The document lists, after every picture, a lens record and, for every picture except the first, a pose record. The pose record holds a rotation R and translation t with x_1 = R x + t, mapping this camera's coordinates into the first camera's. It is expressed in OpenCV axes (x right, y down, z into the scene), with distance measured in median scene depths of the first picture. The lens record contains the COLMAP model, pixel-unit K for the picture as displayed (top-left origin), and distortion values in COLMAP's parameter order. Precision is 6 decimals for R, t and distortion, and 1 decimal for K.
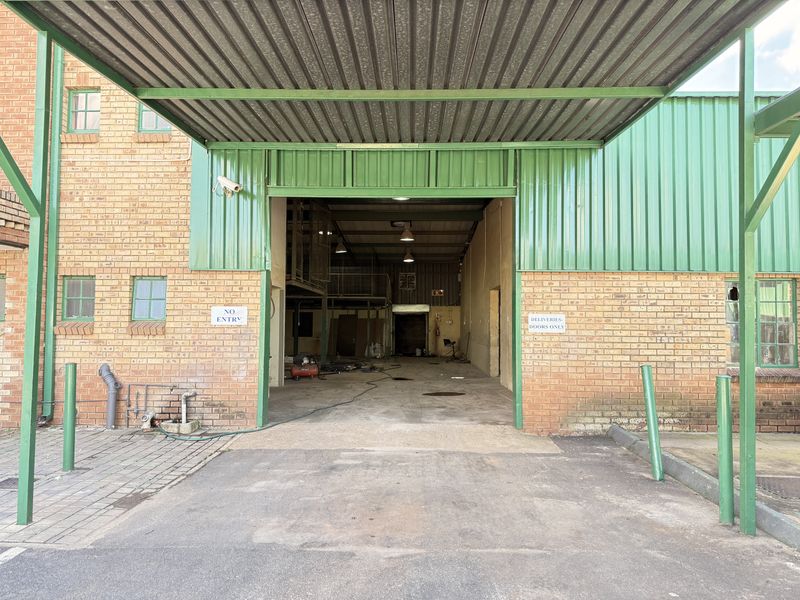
lens RADIAL K [[561.5, 0, 399.7], [0, 561.5, 301.2], [0, 0, 1]] dist [0.063571, -0.089471]
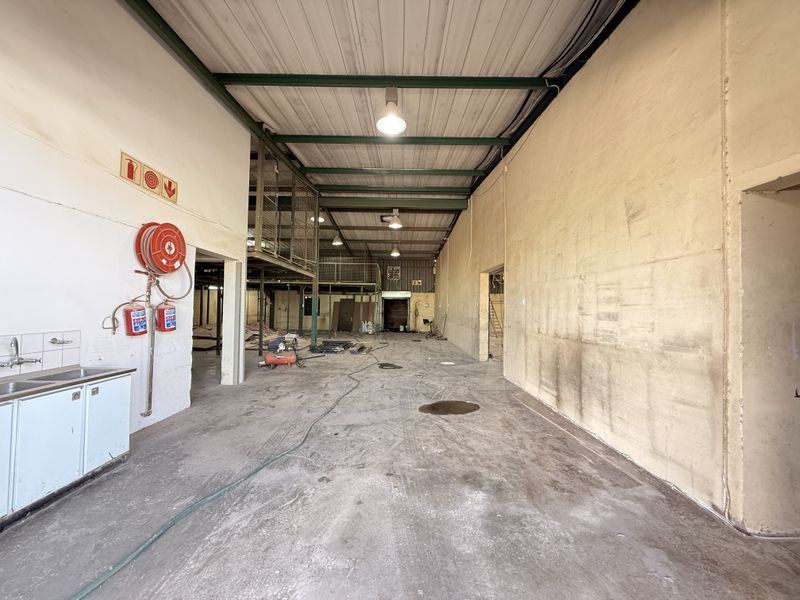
lens RADIAL K [[319.0, 0, 397.5], [0, 319.0, 299.0], [0, 0, 1]] dist [0.000341, 0.000169]
pose [[0.999467, 0.009196, 0.031317, -0.000190], [-0.009752, 0.999797, 0.017632, 0.011145], [-0.031148, -0.017928, 0.999354, 0.290693]]
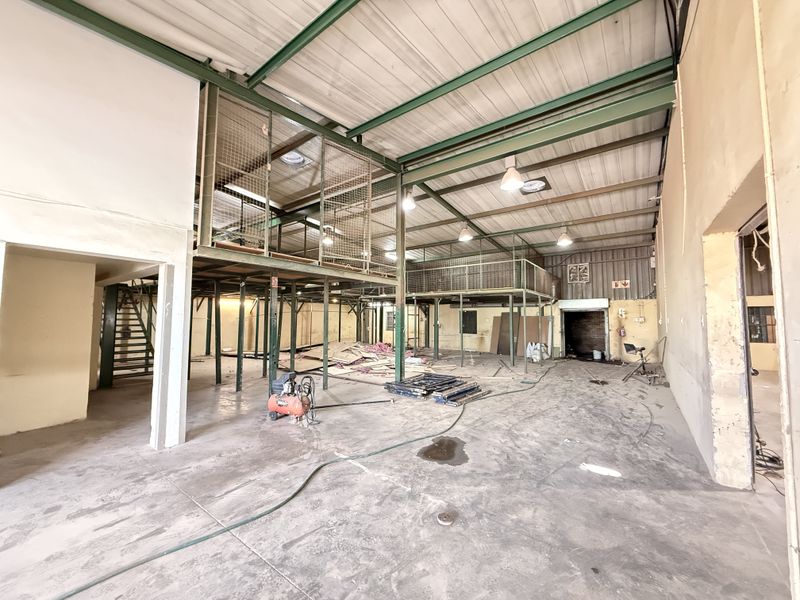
lens RADIAL K [[319.0, 0, 397.5], [0, 319.0, 299.0], [0, 0, 1]] dist [0.000341, 0.000169]
pose [[0.815582, -0.038948, -0.577330, 0.076064], [0.025266, 0.999178, -0.031715, 0.014441], [0.578090, 0.011279, 0.815895, 0.466625]]
